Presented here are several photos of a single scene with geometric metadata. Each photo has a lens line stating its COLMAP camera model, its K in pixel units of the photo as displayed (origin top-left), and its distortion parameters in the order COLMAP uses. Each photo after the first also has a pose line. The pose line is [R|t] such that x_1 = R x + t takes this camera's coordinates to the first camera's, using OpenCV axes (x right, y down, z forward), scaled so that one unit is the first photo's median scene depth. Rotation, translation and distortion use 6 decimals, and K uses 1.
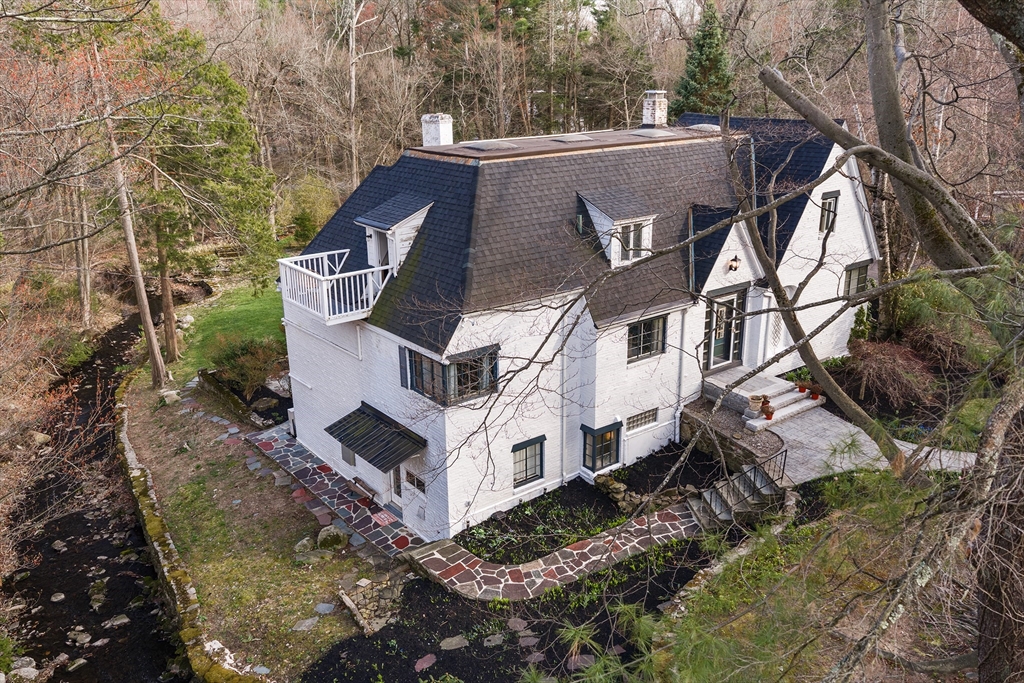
lens RADIAL K [[848.4, 0, 516.5], [0, 848.4, 337.6], [0, 0, 1]] dist [0.020596, -0.000448]
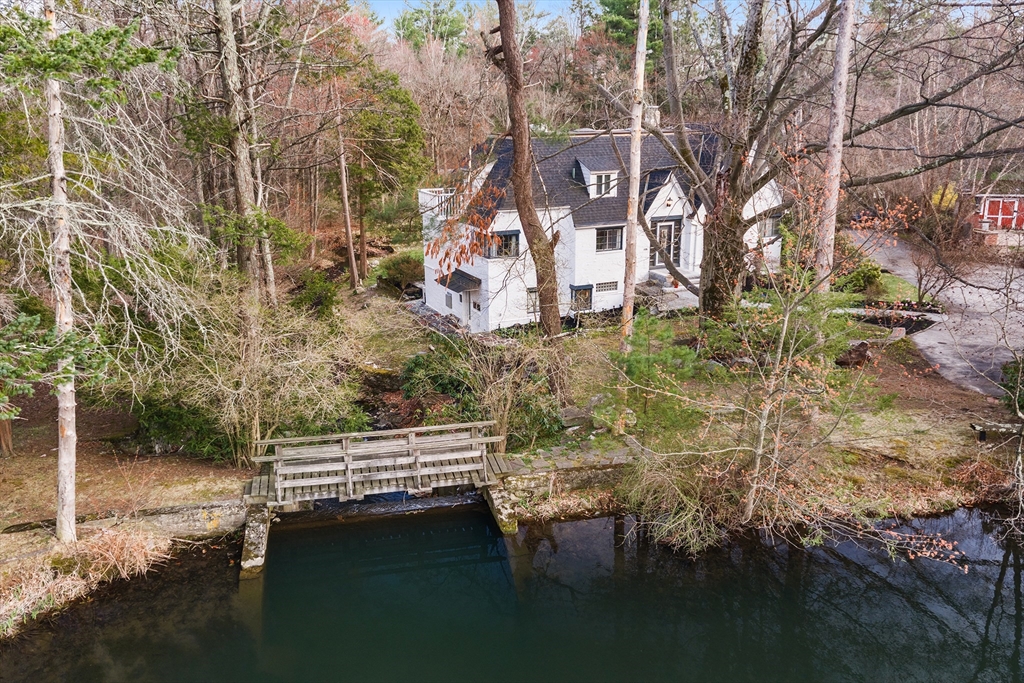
lens RADIAL K [[848.4, 0, 511.8], [0, 848.4, 345.0], [0, 0, 1]] dist [0.020596, -0.000448]
pose [[0.973887, 0.069369, -0.216175, 0.346341], [-0.076578, 0.996747, -0.025141, 0.277460], [0.213727, 0.041039, 0.976031, -0.766246]]
